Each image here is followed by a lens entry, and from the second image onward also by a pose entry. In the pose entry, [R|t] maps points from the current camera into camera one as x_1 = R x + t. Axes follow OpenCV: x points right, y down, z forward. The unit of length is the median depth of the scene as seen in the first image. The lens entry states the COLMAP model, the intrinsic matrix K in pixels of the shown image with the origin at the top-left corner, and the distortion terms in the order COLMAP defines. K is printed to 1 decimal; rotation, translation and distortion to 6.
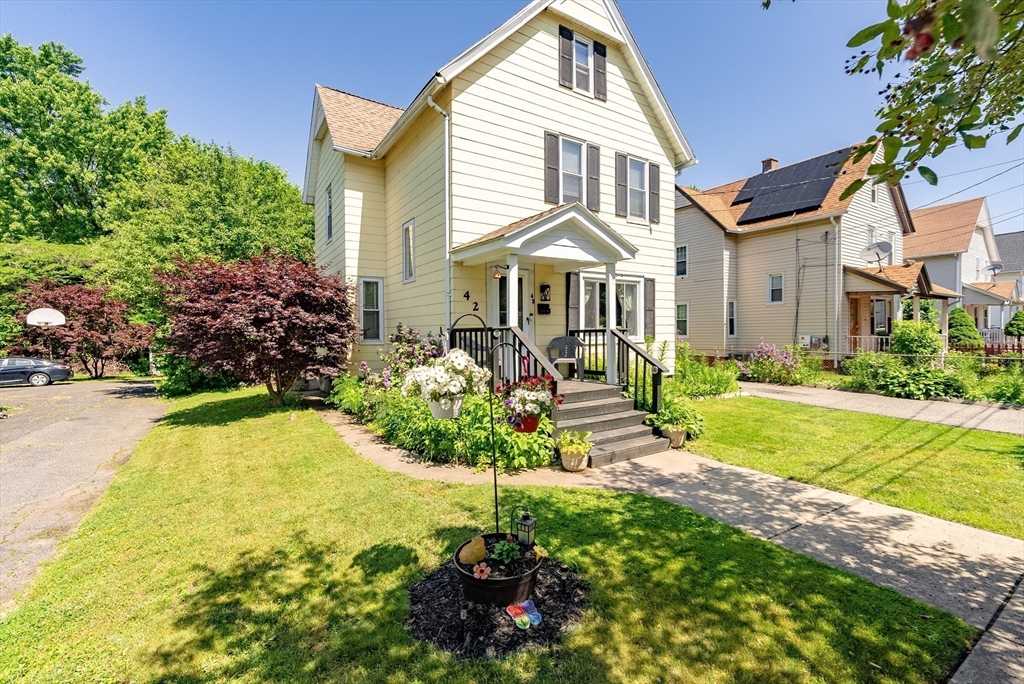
lens RADIAL K [[419.8, 0, 512.6], [0, 419.8, 342.8], [0, 0, 1]] dist [-0.000645, -0.000615]
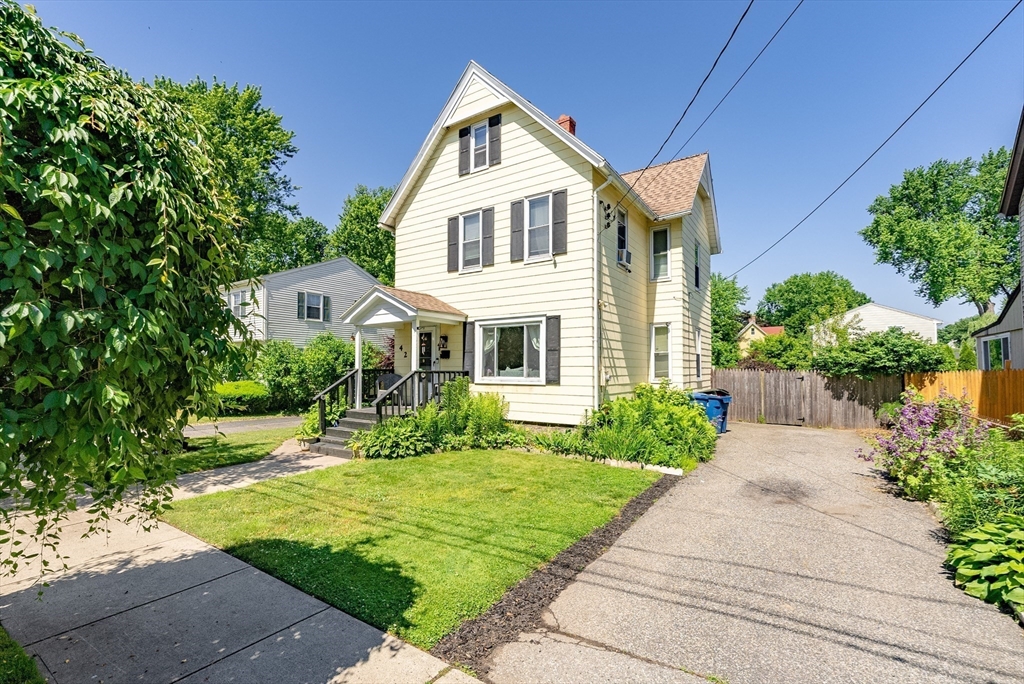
lens RADIAL K [[419.8, 0, 504.9], [0, 419.8, 359.8], [0, 0, 1]] dist [-0.000645, -0.000615]
pose [[0.428634, -0.006963, -0.903451, 1.288488], [-0.028593, 0.999365, -0.021268, -0.039595], [0.903025, 0.034949, 0.428163, 0.592865]]
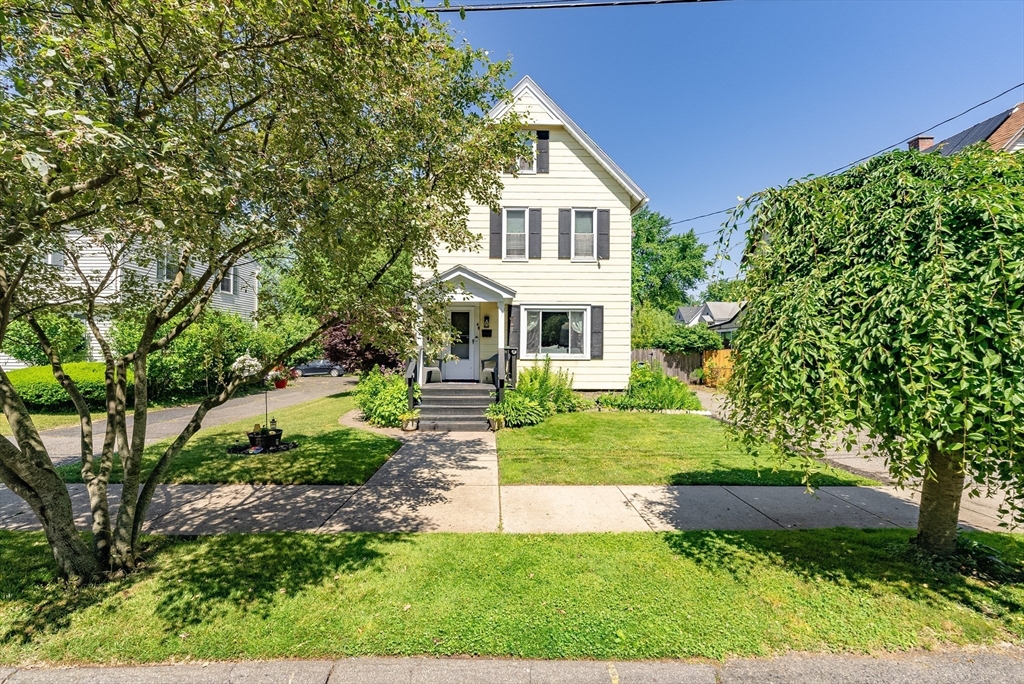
lens RADIAL K [[419.8, 0, 505.8], [0, 419.8, 338.6], [0, 0, 1]] dist [-0.000645, -0.000615]
pose [[0.862784, 0.005790, -0.505539, 0.813076], [-0.027591, 0.998984, -0.035646, -0.013591], [0.504819, 0.044703, 0.862067, -0.170174]]
